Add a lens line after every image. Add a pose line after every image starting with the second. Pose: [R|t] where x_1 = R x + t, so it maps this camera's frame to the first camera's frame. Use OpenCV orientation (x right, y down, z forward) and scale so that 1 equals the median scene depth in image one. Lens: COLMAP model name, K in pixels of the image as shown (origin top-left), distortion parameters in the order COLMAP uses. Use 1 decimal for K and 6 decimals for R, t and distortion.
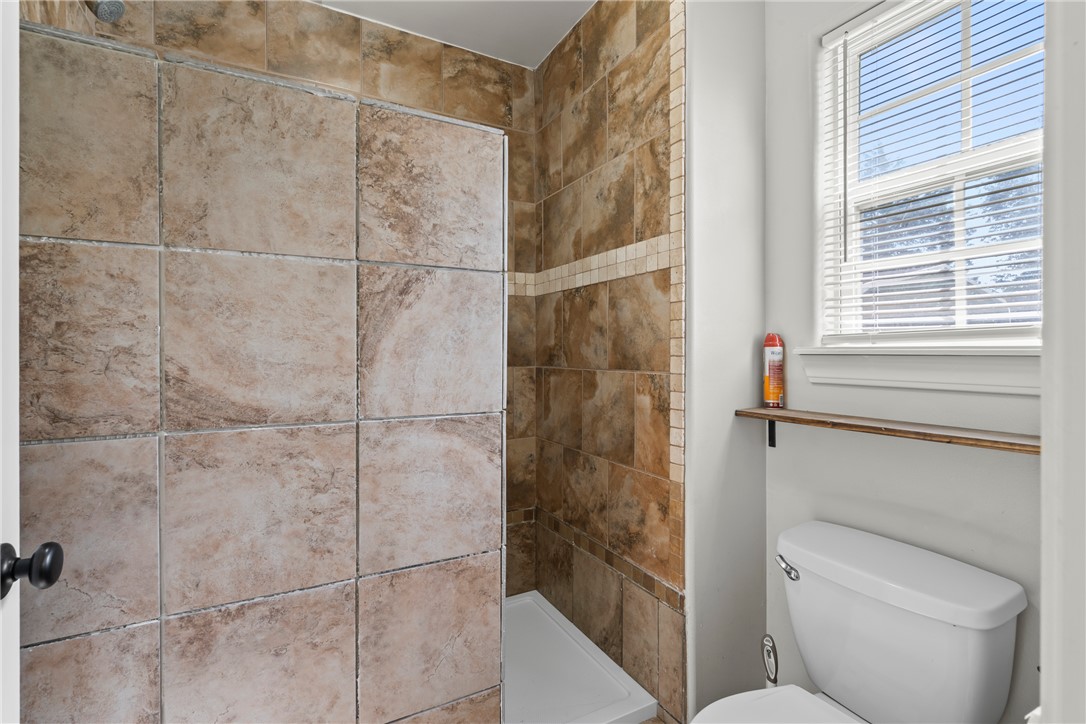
lens RADIAL K [[499.7, 0, 543.9], [0, 499.7, 356.8], [0, 0, 1]] dist [-0.003300, 0.002070]
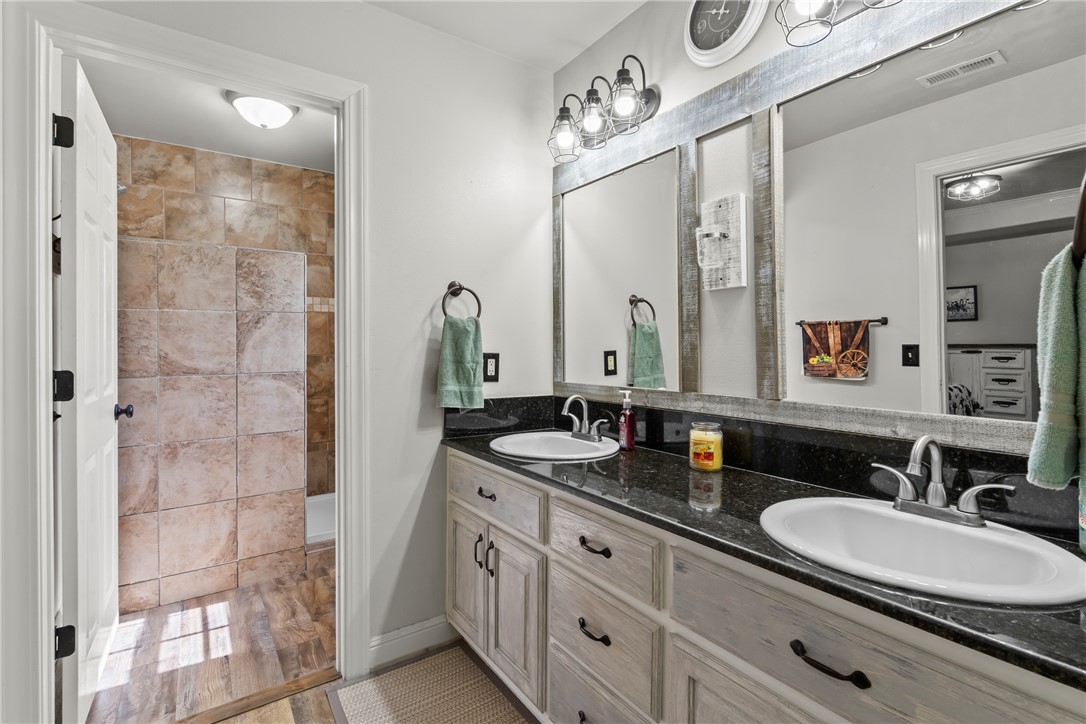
lens RADIAL K [[499.7, 0, 543.8], [0, 499.7, 345.7], [0, 0, 1]] dist [-0.003300, 0.002070]
pose [[0.993349, -0.005472, 0.115013, 0.912755], [0.006130, 0.999967, -0.005371, 0.007929], [-0.114980, 0.006040, 0.993349, -1.751183]]
